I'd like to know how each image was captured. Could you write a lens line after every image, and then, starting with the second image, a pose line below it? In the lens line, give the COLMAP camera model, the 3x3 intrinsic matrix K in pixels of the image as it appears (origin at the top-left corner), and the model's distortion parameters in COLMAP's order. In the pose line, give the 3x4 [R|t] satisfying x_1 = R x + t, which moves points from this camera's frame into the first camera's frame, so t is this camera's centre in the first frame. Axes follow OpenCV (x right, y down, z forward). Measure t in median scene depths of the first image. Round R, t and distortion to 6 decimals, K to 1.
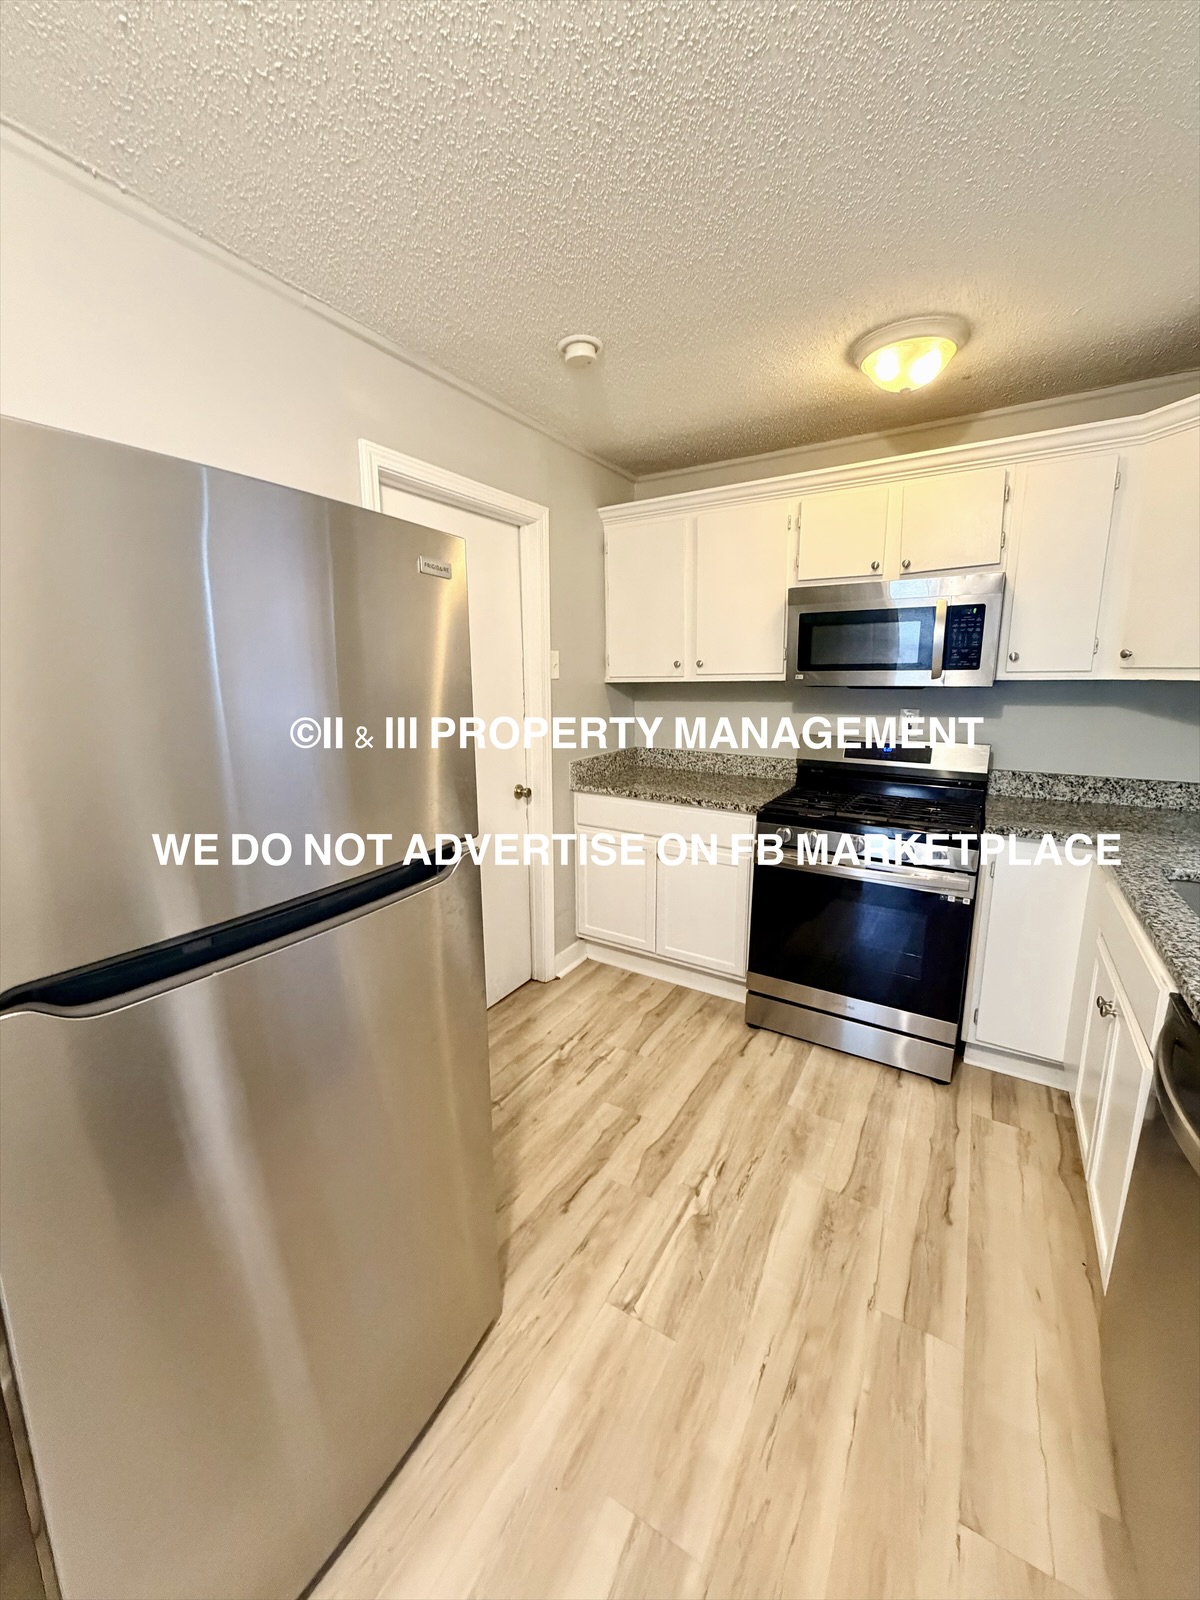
lens RADIAL K [[638.5, 0, 599.2], [0, 638.5, 790.9], [0, 0, 1]] dist [0.004334, -0.000143]
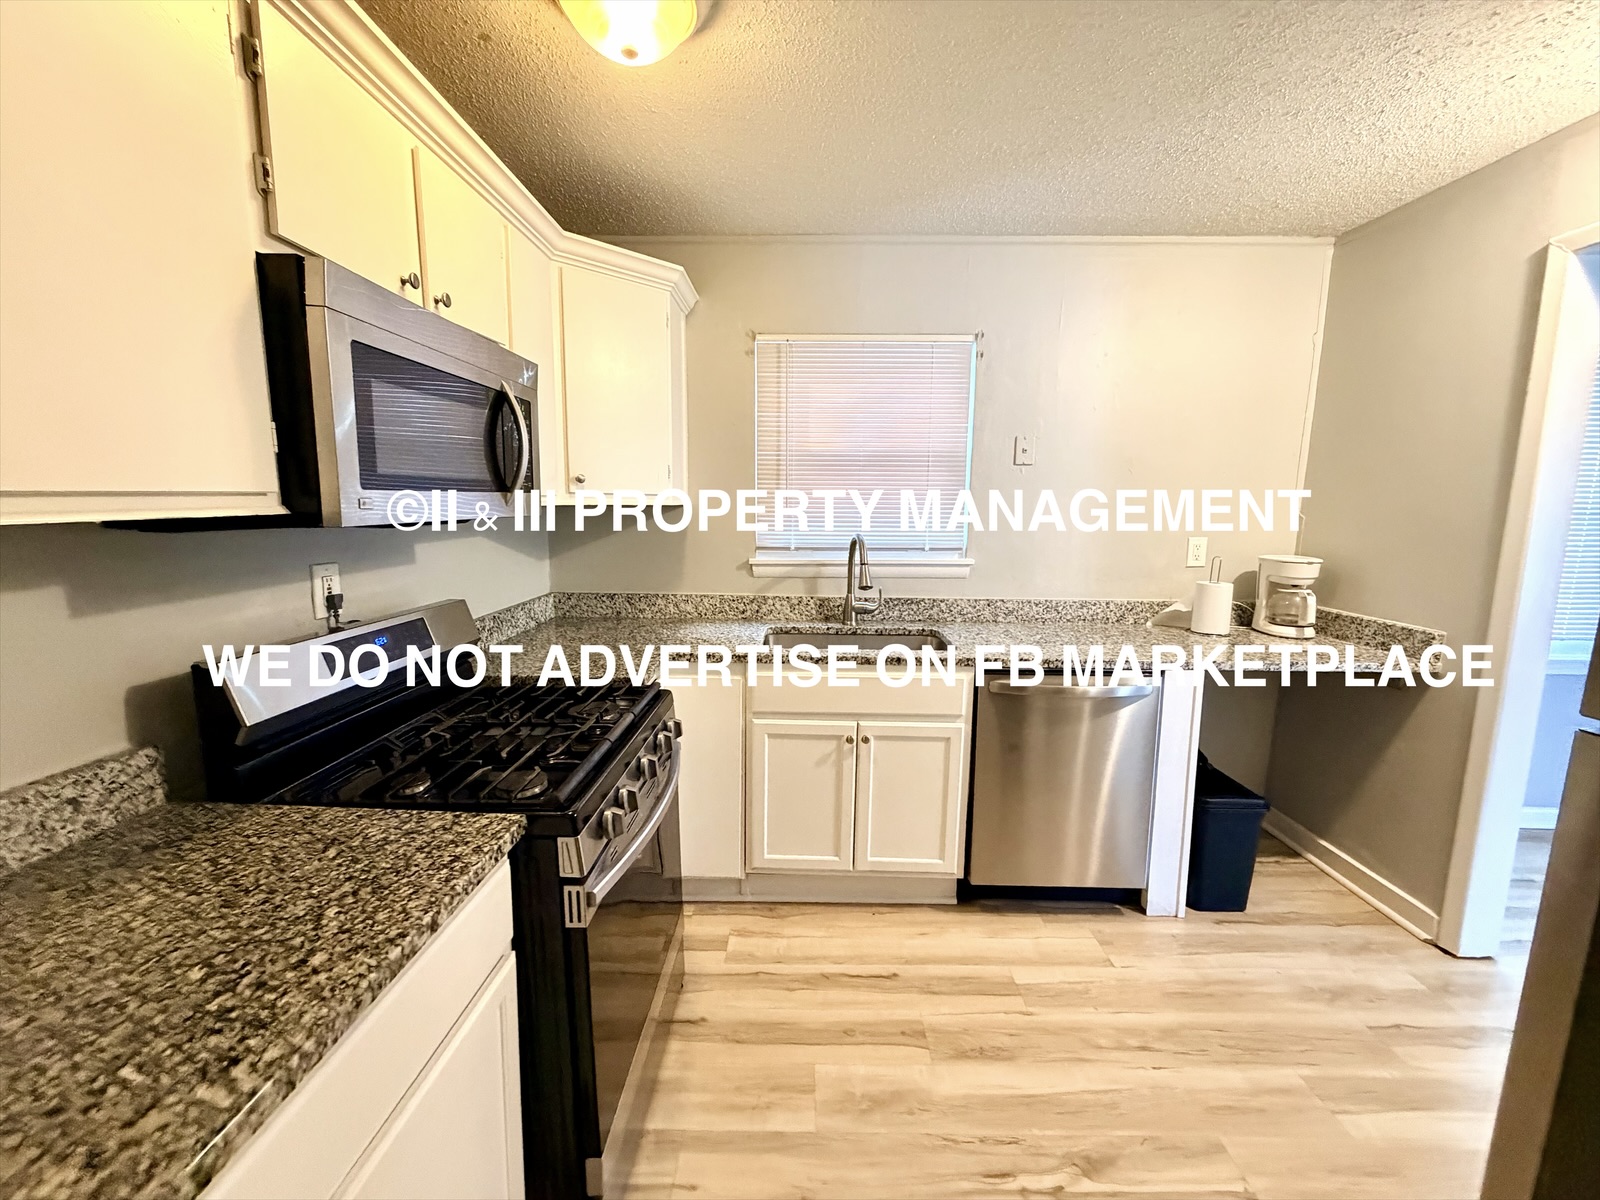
lens RADIAL K [[638.5, 0, 792.7], [0, 638.5, 595.8], [0, 0, 1]] dist [0.004334, -0.000143]
pose [[-0.501638, -0.126313, 0.855806, -0.255021], [0.150261, 0.961522, 0.229993, -0.269779], [-0.851928, 0.243968, -0.463356, 1.501618]]
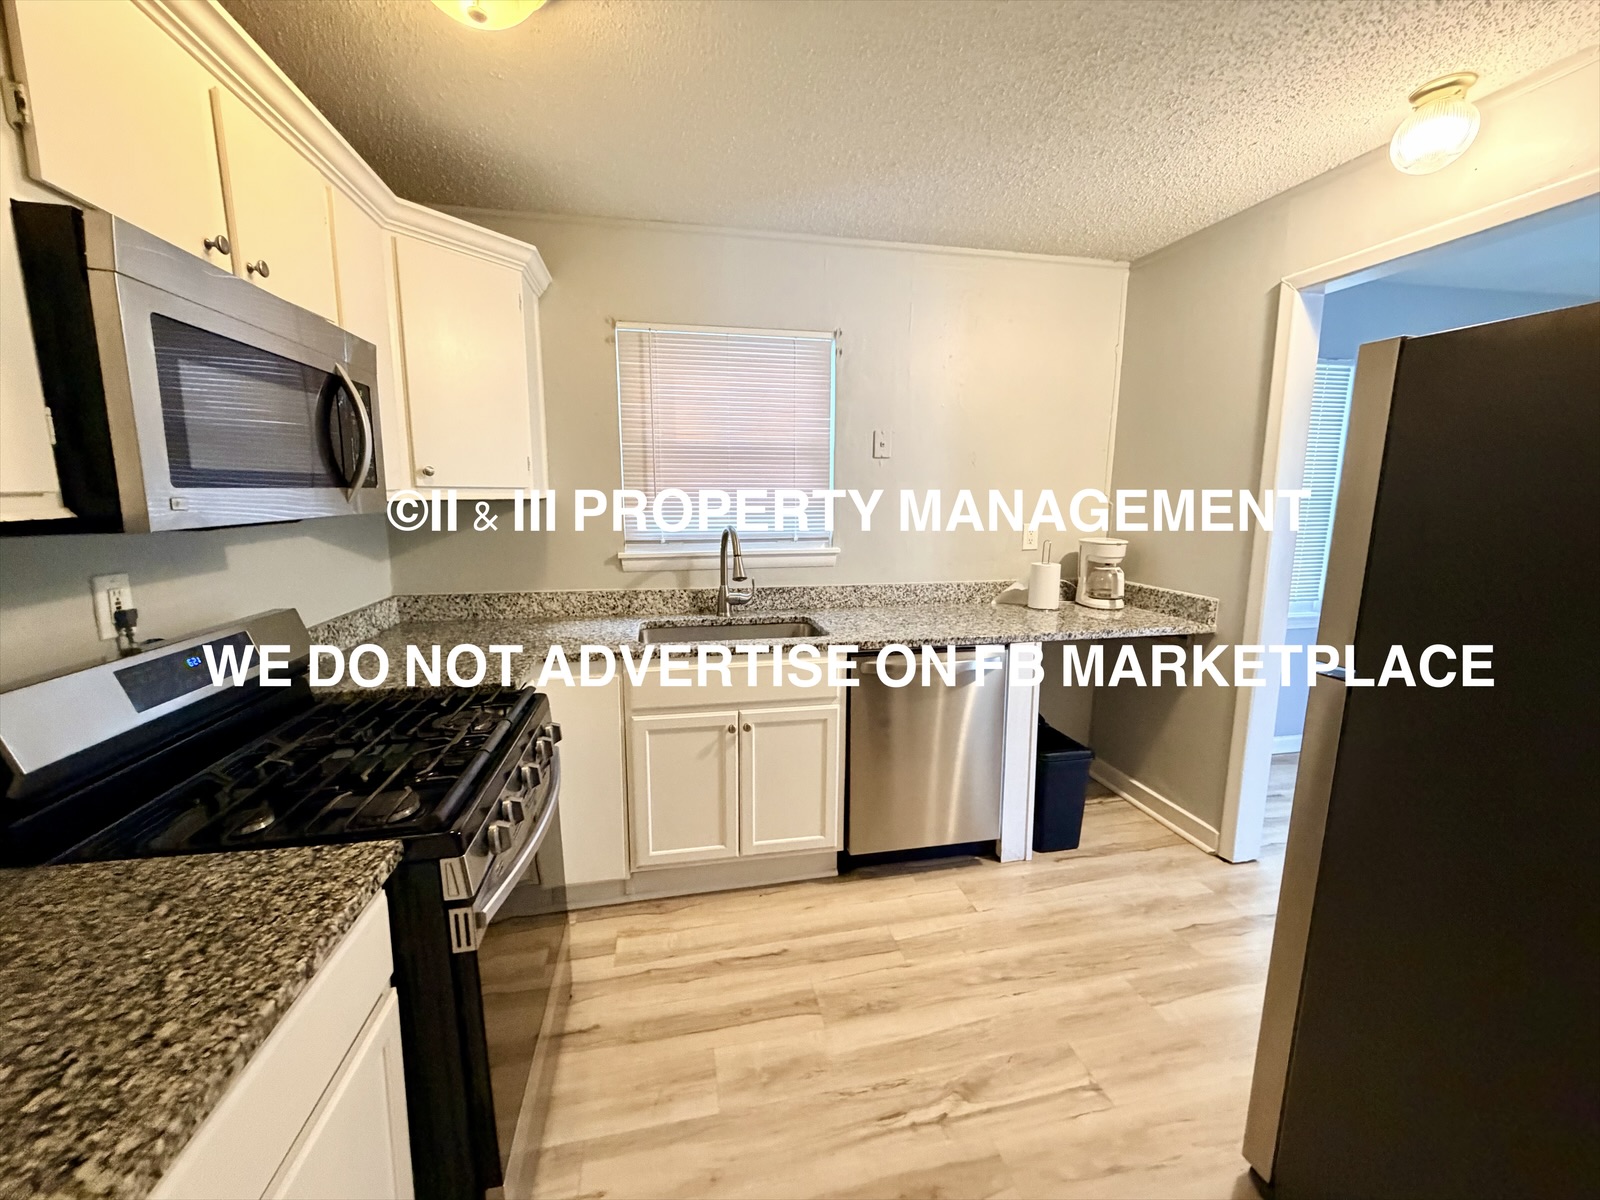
lens RADIAL K [[638.5, 0, 789.2], [0, 638.5, 595.5], [0, 0, 1]] dist [0.004334, -0.000143]
pose [[-0.675247, -0.115860, 0.728435, -0.248216], [0.134036, 0.951868, 0.275647, -0.282097], [-0.725311, 0.283766, -0.627216, 1.533760]]
